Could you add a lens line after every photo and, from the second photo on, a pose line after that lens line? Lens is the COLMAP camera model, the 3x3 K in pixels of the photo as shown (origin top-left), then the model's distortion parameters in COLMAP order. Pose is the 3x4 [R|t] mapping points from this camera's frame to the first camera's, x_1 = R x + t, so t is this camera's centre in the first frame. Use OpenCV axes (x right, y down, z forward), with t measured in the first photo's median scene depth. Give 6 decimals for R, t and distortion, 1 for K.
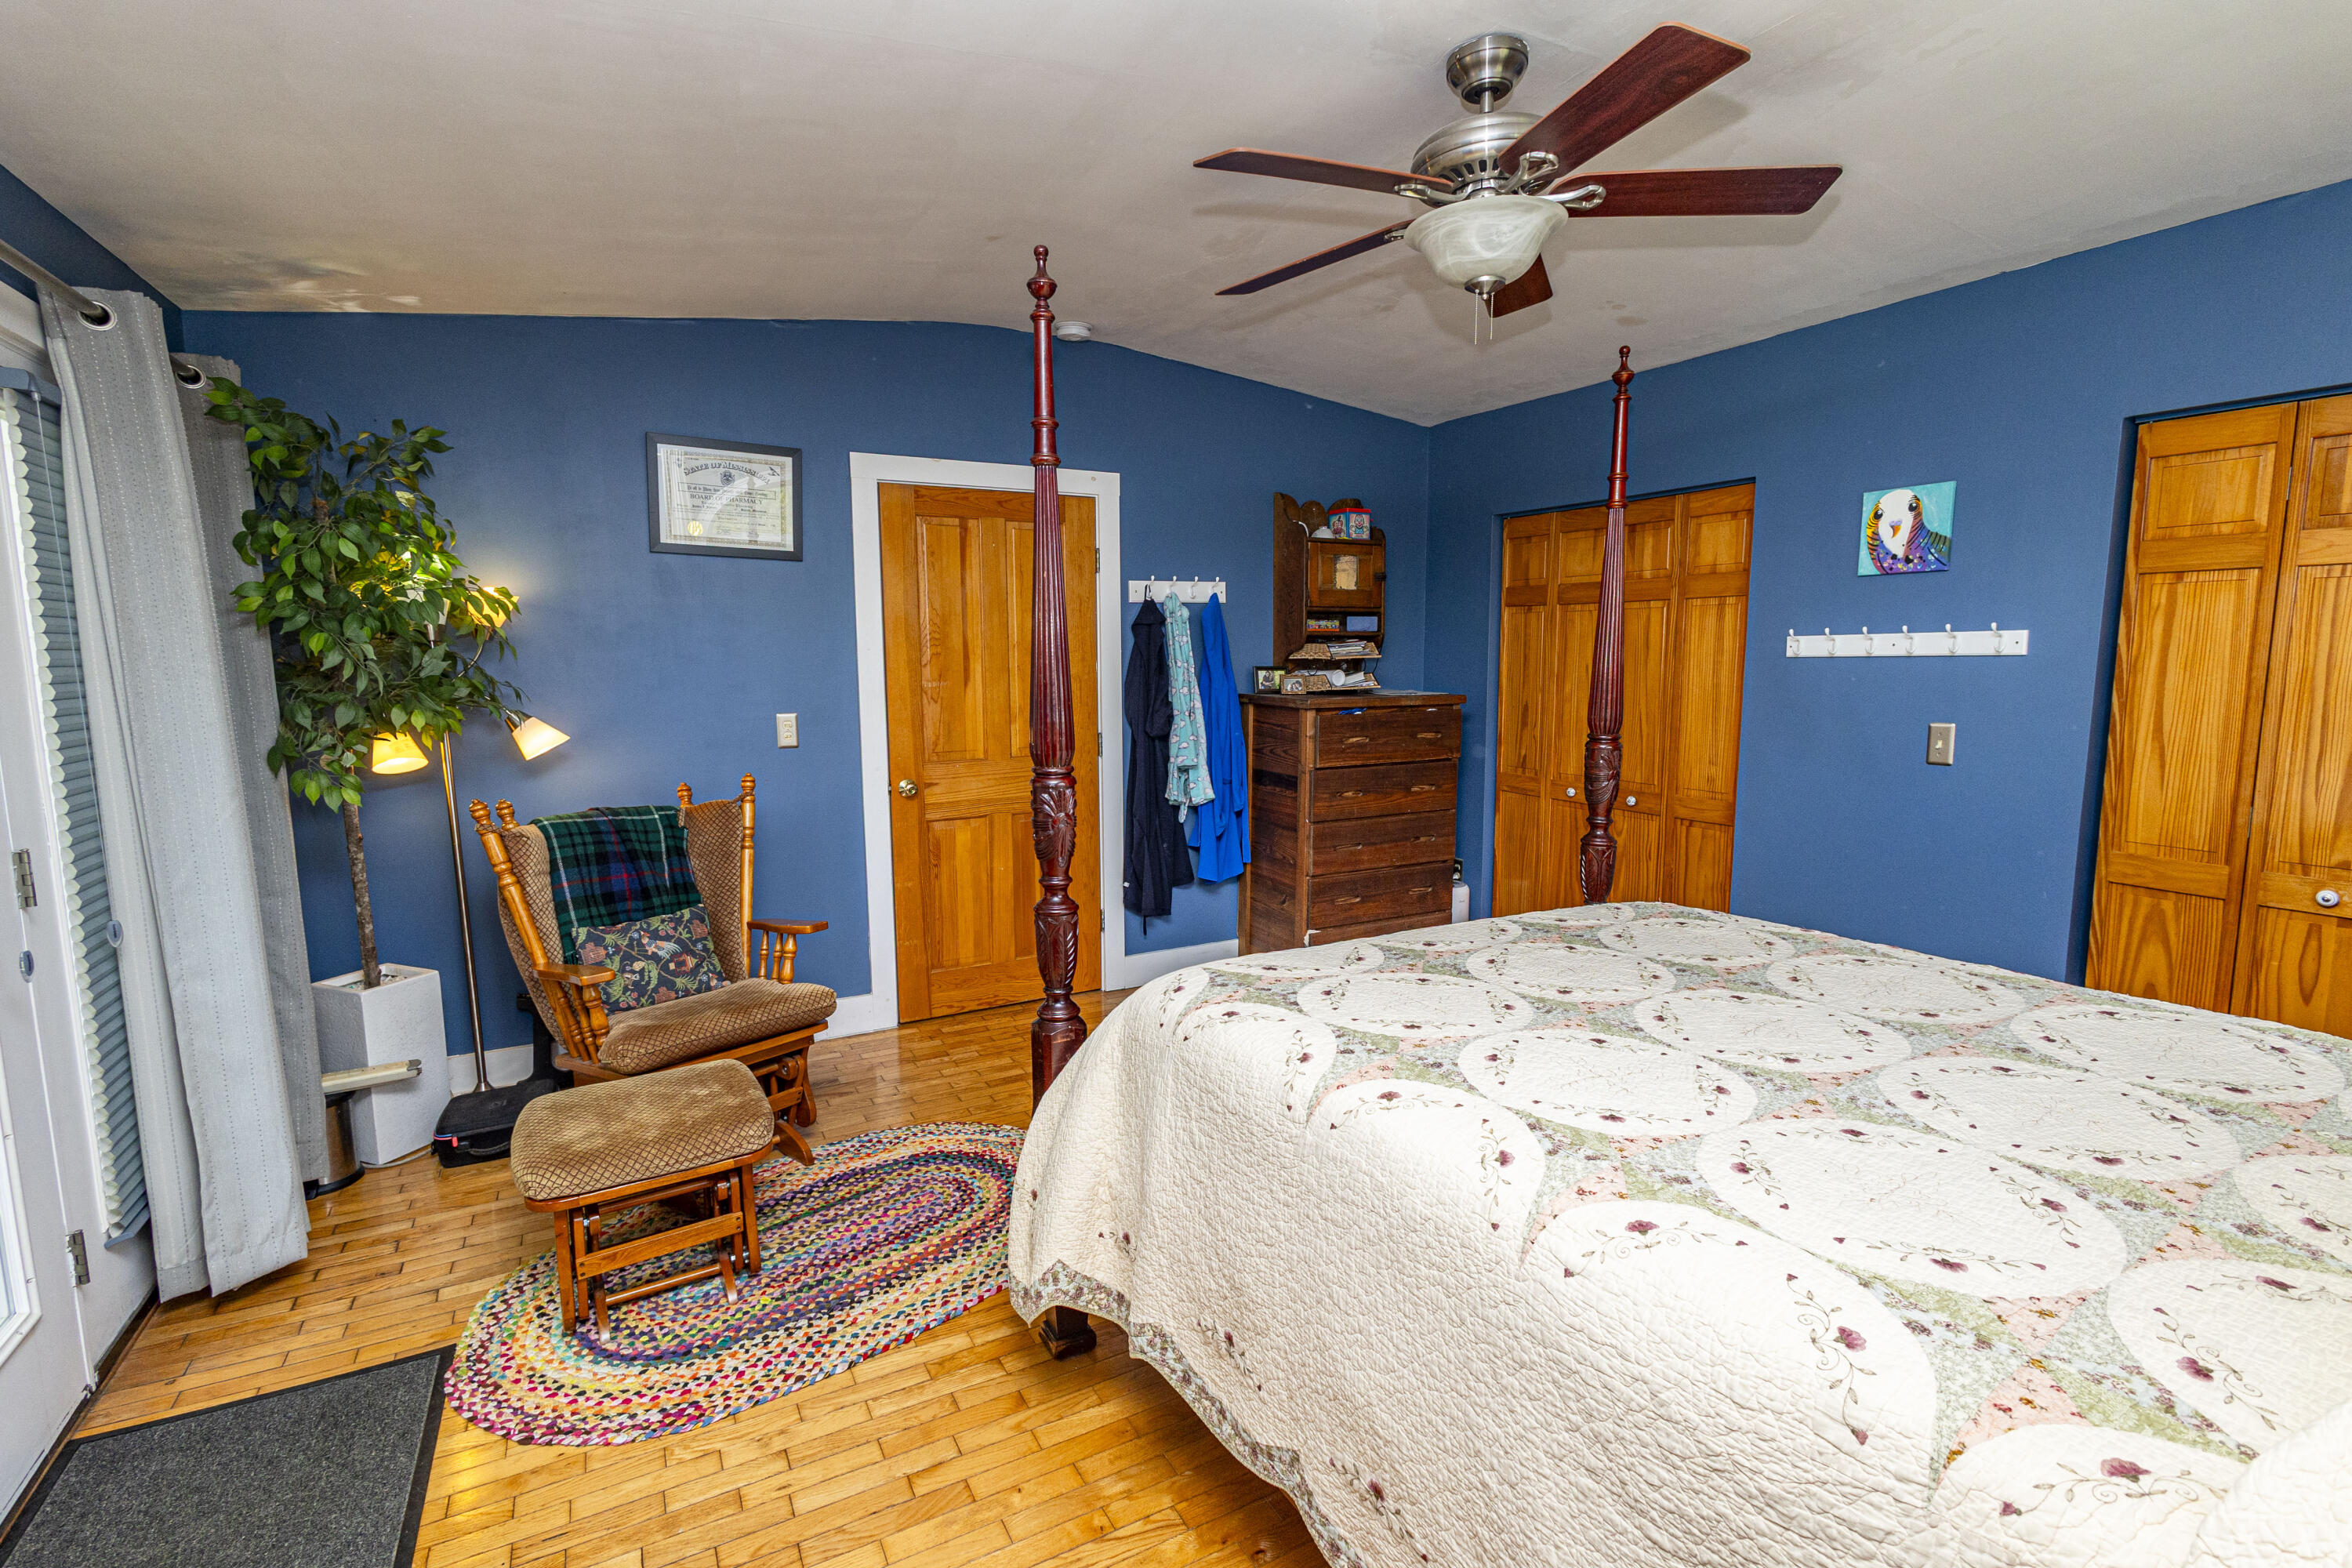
lens RADIAL K [[1080.6, 0, 1178.9], [0, 1080.6, 791.7], [0, 0, 1]] dist [0.009658, 0.000228]
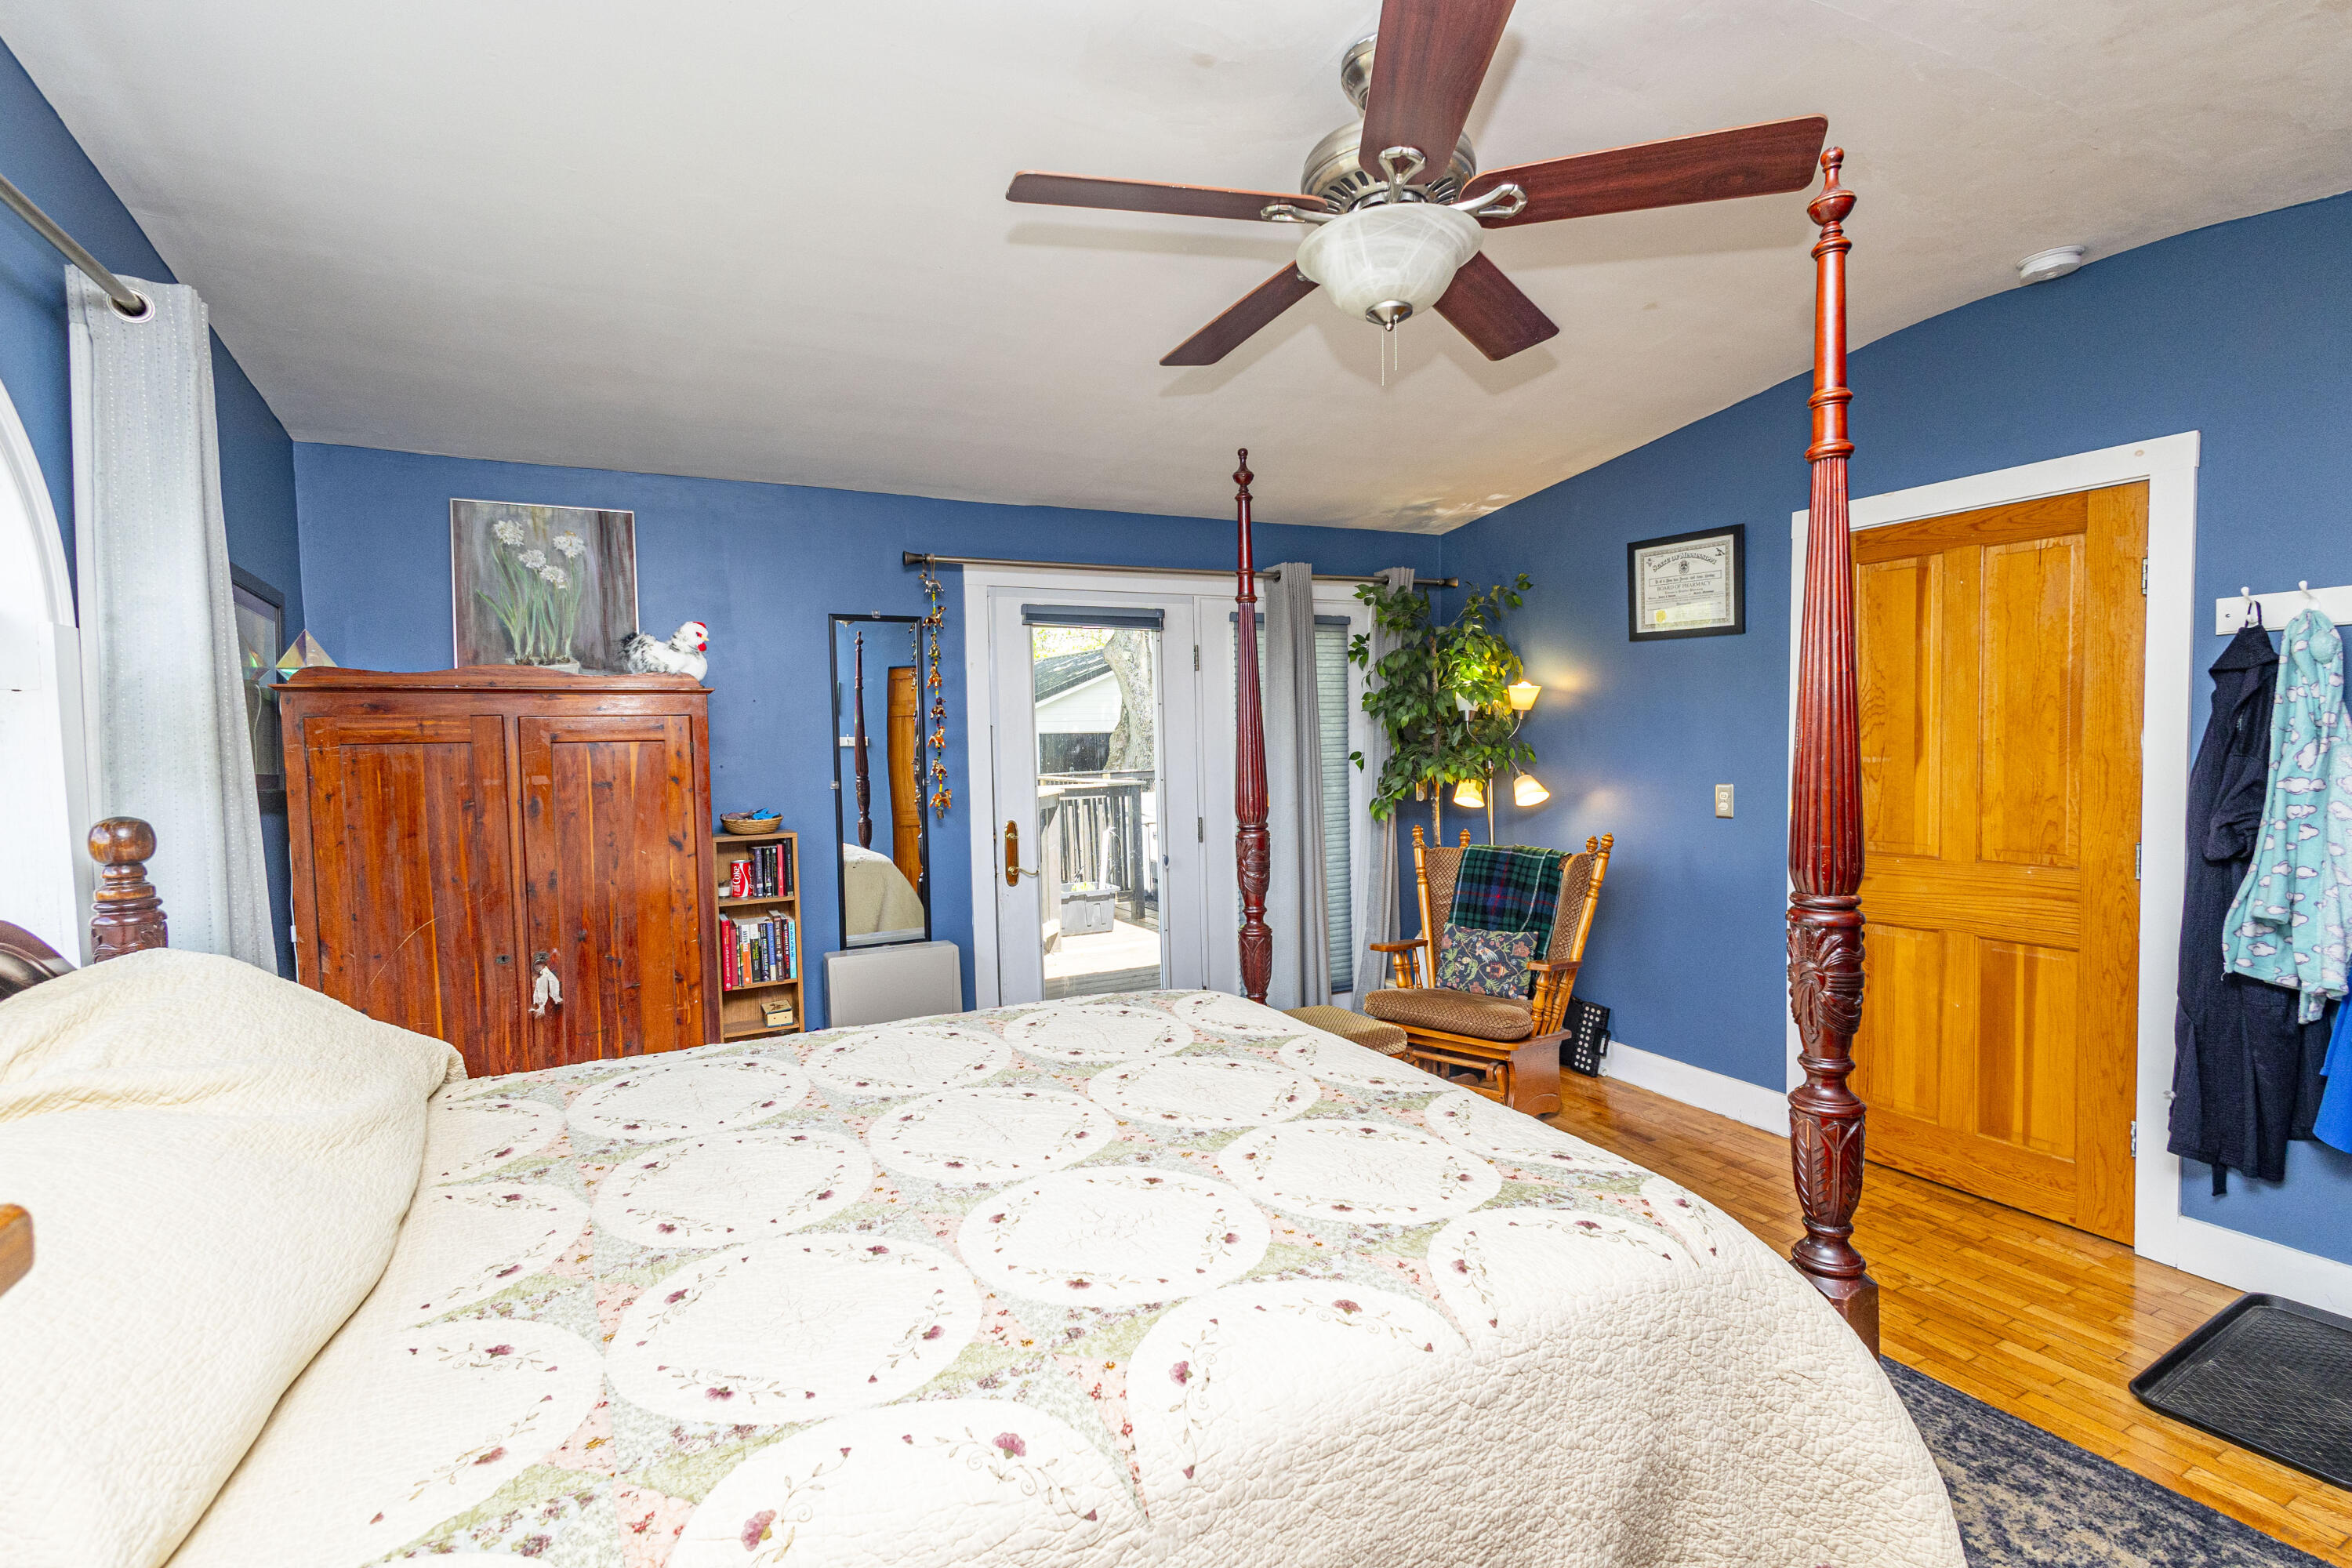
lens RADIAL K [[1080.6, 0, 1184.3], [0, 1080.6, 795.3], [0, 0, 1]] dist [0.009658, 0.000228]
pose [[-0.021928, 0.062694, -0.997792, 0.692829], [-0.105580, 0.992306, 0.064670, -0.077188], [0.994169, 0.106765, -0.015140, 0.533684]]
